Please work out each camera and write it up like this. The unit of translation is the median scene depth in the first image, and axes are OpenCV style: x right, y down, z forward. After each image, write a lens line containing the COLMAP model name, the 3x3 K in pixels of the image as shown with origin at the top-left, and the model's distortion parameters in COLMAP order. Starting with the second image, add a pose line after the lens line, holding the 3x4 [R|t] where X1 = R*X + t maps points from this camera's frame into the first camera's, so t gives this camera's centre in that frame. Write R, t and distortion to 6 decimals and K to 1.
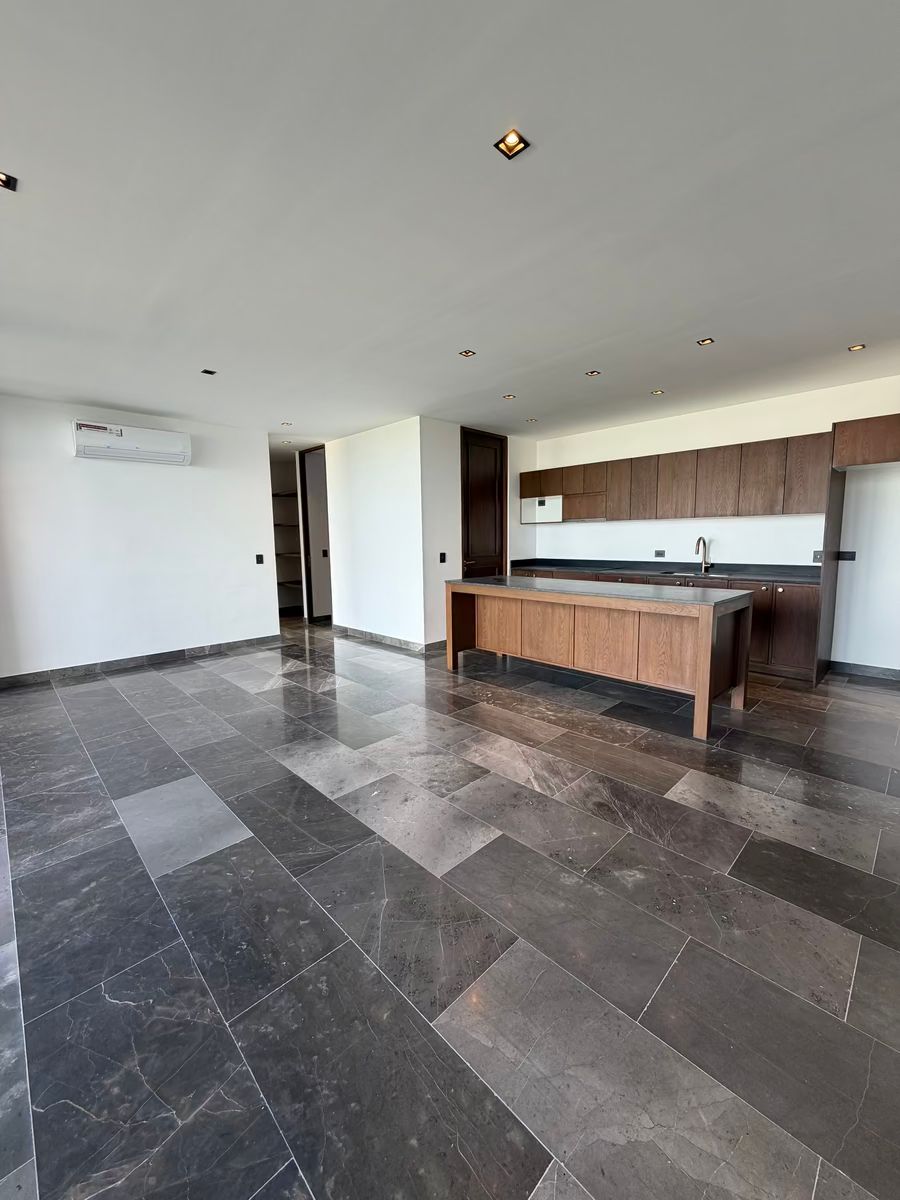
lens RADIAL K [[479.3, 0, 450.0], [0, 479.3, 600.0], [0, 0, 1]] dist [-0.000964, -0.000073]
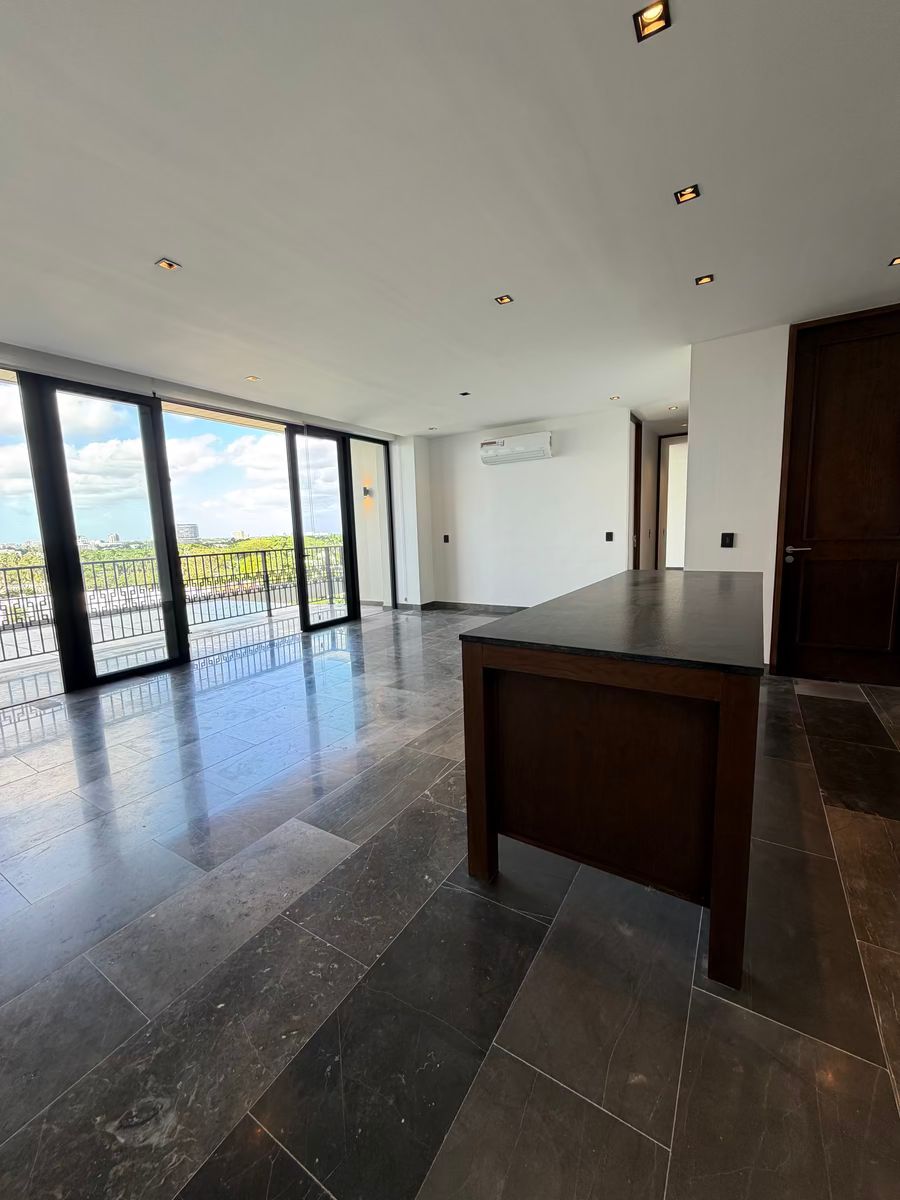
lens RADIAL K [[479.3, 0, 450.0], [0, 479.3, 600.0], [0, 0, 1]] dist [-0.000964, -0.000073]
pose [[0.237670, 0.149364, -0.959793, 0.657136], [-0.092645, 0.987088, 0.130670, -0.066030], [0.966918, 0.057864, 0.248439, 0.519141]]
